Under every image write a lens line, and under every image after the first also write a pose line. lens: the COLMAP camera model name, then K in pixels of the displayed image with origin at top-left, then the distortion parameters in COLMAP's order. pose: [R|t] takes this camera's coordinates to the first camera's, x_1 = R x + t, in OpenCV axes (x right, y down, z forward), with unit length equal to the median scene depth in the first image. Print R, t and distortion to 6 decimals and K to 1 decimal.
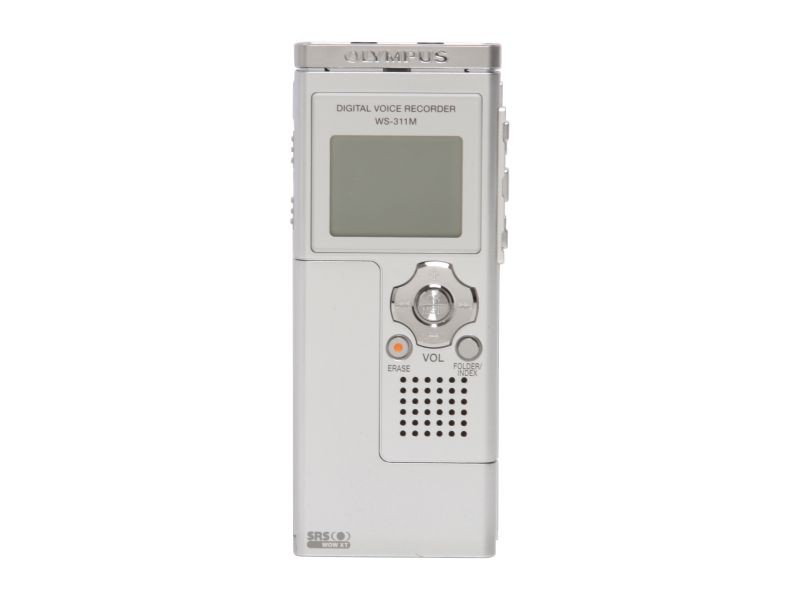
lens RADIAL K [[4589.6, 0, 400.0], [0, 4589.6, 300.0], [0, 0, 1]] dist [0.109295, 2.024059]
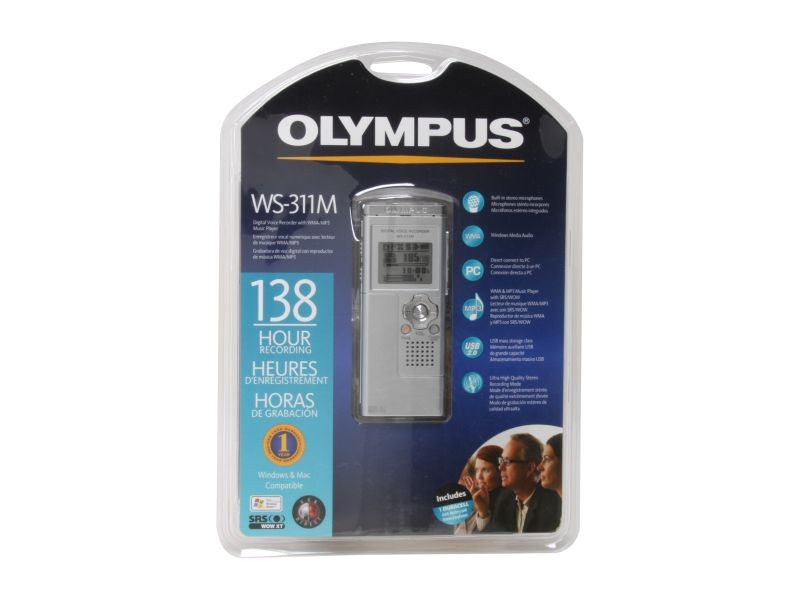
lens RADIAL K [[1610.1, 0, 400.0], [0, 1610.1, 300.0], [0, 0, 1]] dist [0.000583, 0.000668]
pose [[0.999920, 0.005848, -0.011217, 0.006139], [-0.005901, 0.999972, -0.004637, -0.001225], [0.011189, 0.004703, 0.999926, 0.145433]]
